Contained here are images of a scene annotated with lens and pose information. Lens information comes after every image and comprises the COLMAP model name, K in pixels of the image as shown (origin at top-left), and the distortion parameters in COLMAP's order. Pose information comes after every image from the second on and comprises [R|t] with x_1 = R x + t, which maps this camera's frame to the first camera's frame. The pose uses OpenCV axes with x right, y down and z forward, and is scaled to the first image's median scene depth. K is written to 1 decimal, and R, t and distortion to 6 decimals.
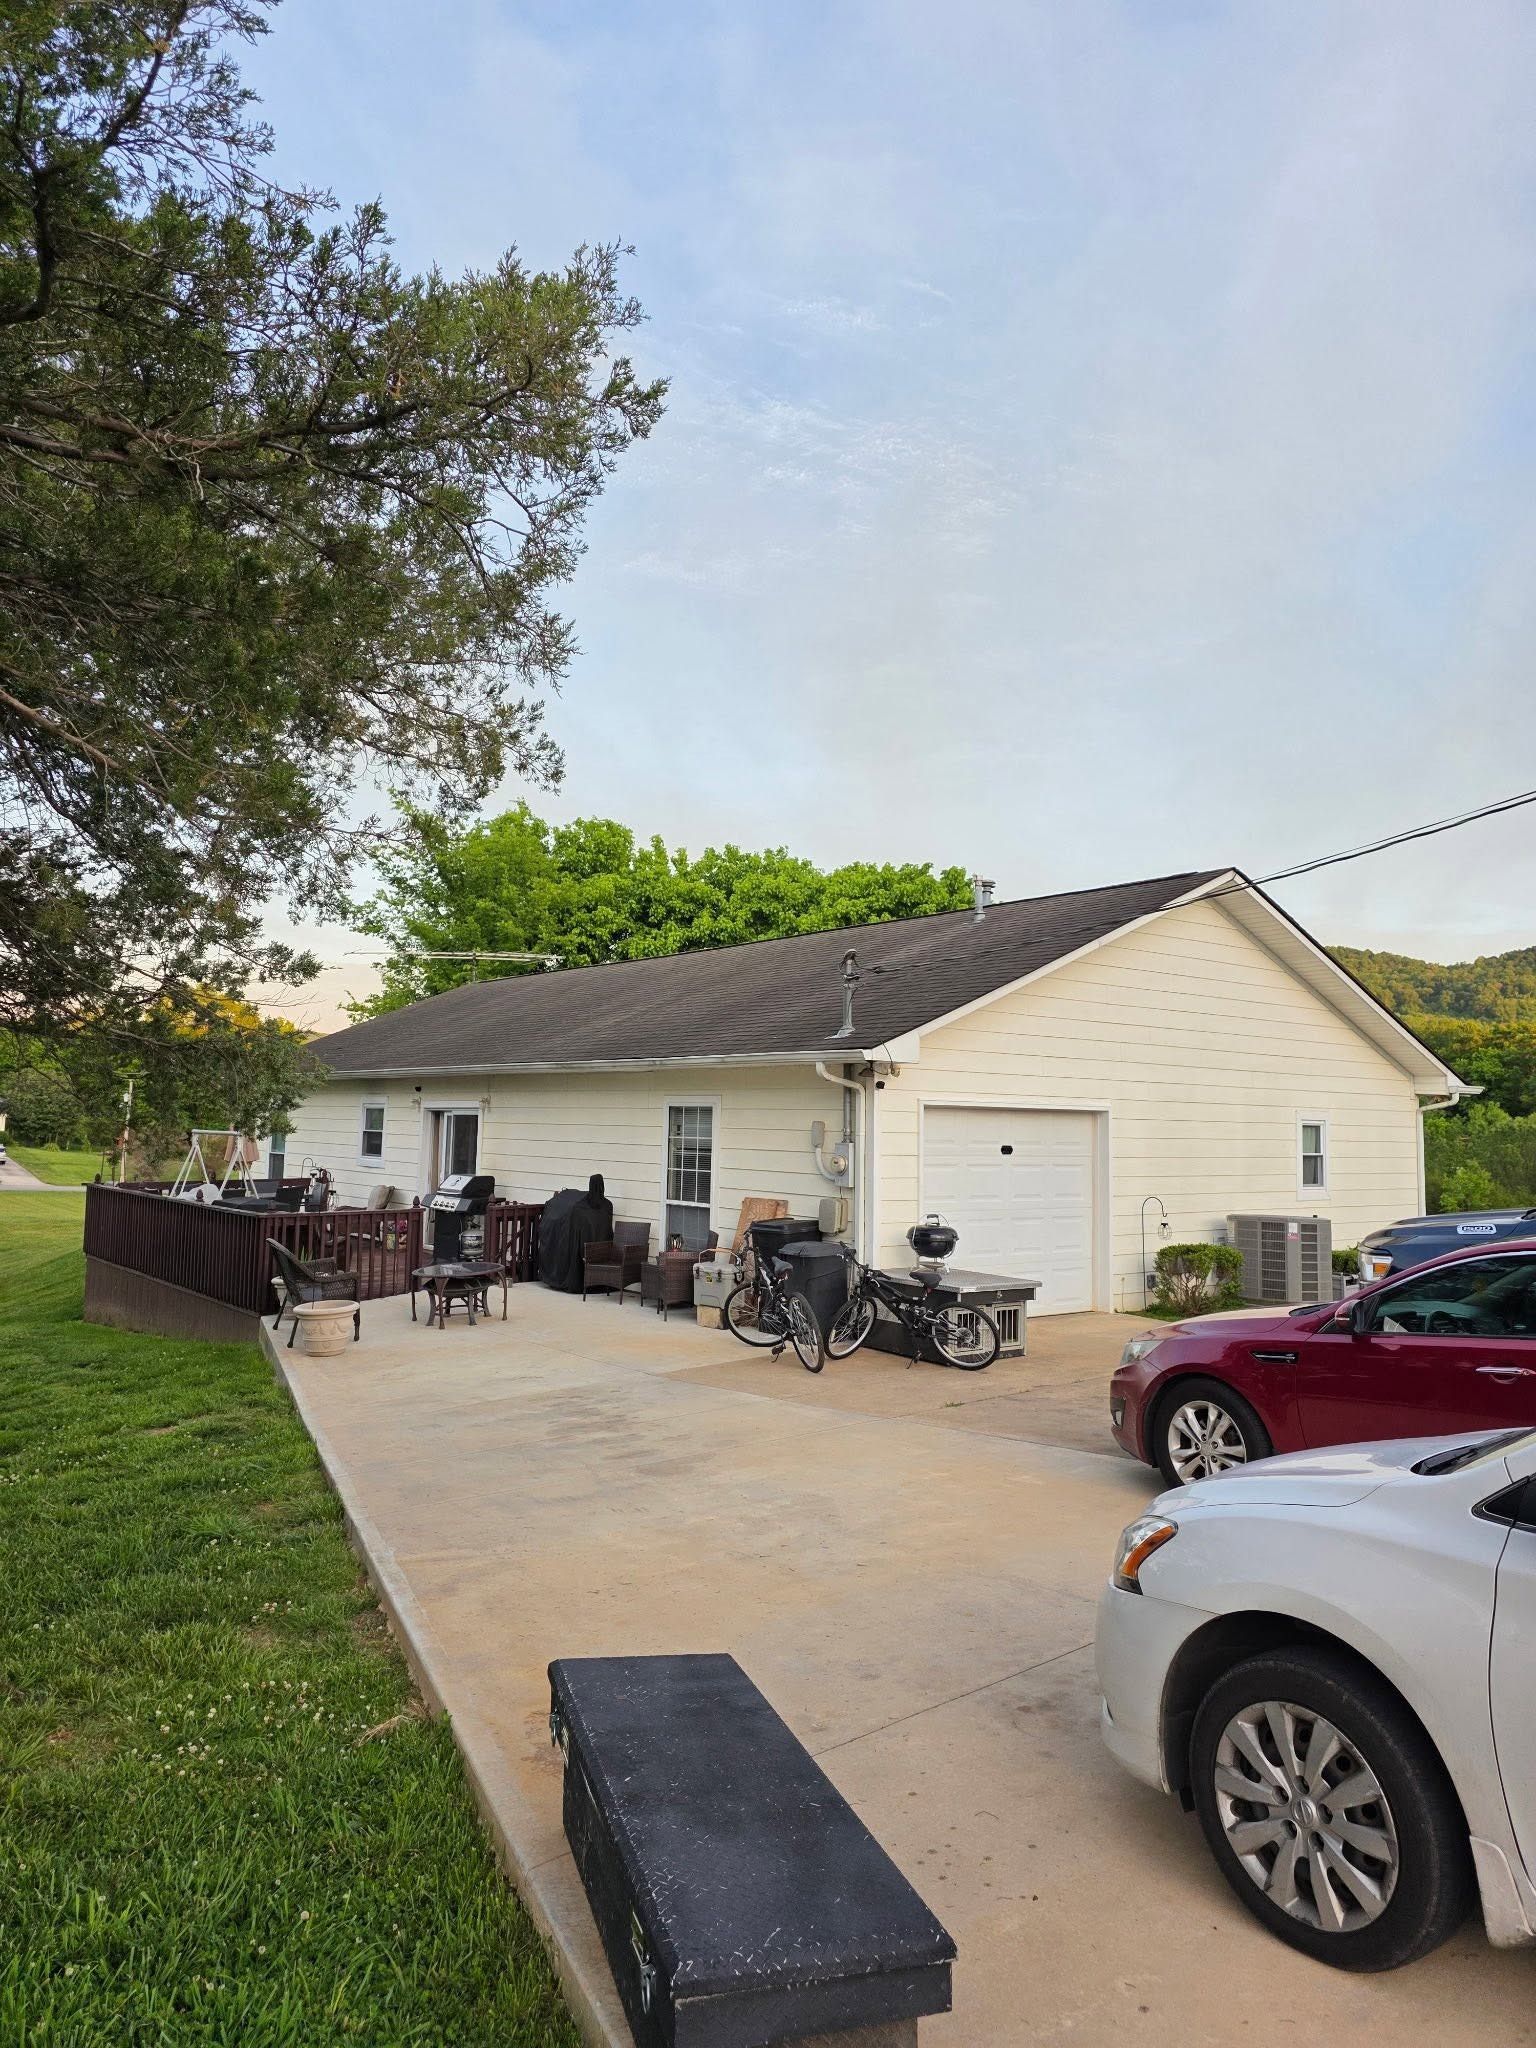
lens RADIAL K [[1364.9, 0, 768.0], [0, 1364.9, 1024.0], [0, 0, 1]] dist [0.048390, -0.050806]
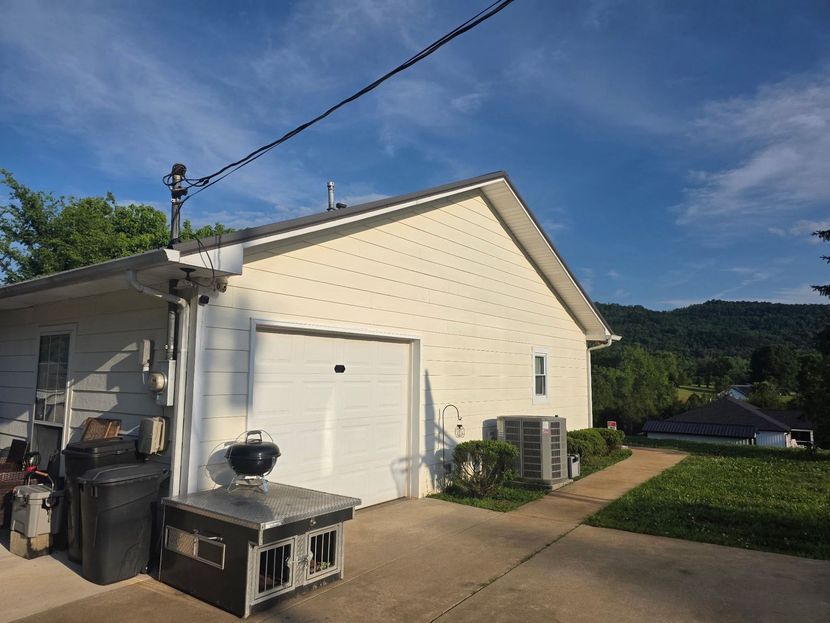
lens RADIAL K [[542.2, 0, 415.0], [0, 542.2, 311.5], [0, 0, 1]] dist [0.070896, 0.000383]
pose [[0.965663, 0.022059, 0.258860, 0.107963], [-0.011251, 0.999005, -0.043161, 0.058317], [-0.259555, 0.038766, 0.964950, 0.493954]]
